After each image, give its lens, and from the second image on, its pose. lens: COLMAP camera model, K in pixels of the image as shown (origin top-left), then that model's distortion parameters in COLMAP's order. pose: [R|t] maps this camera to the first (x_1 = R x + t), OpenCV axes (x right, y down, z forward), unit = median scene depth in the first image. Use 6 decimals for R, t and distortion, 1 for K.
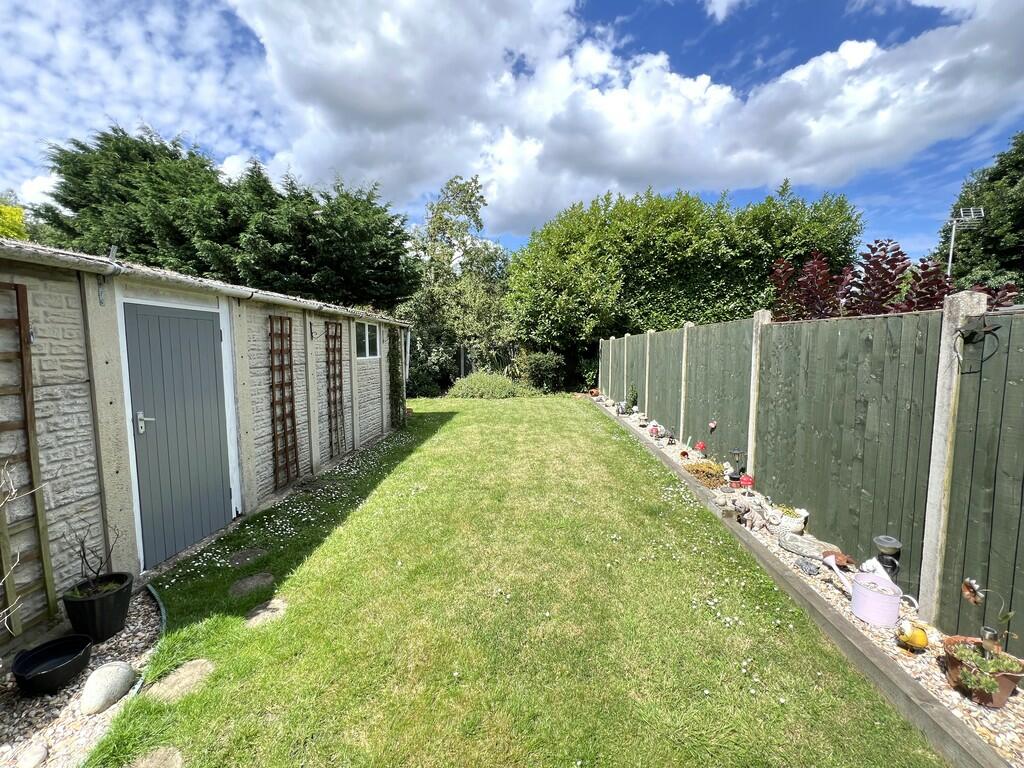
lens RADIAL K [[411.5, 0, 516.2], [0, 411.5, 379.8], [0, 0, 1]] dist [0.007292, -0.003234]
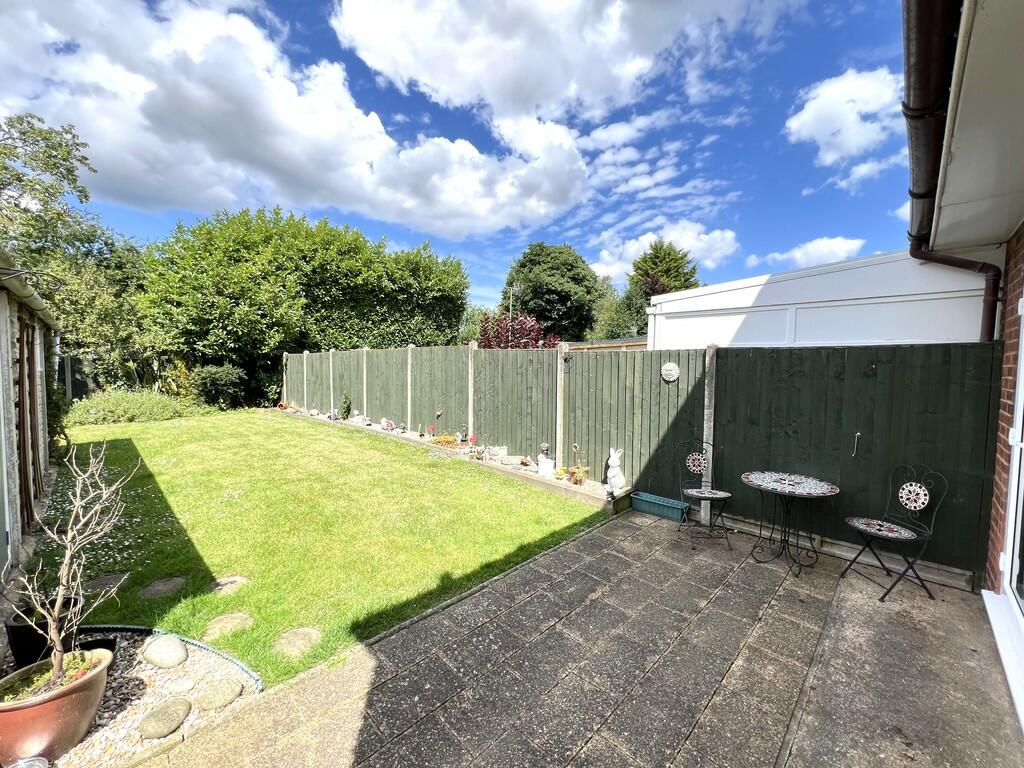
lens RADIAL K [[414.1, 0, 508.6], [0, 414.1, 383.0], [0, 0, 1]] dist [0.011775, -0.000268]
pose [[0.660248, -0.027613, 0.750540, -0.200645], [0.048026, 0.998831, -0.005500, 0.007779], [-0.749510, 0.039677, 0.660802, -0.084676]]
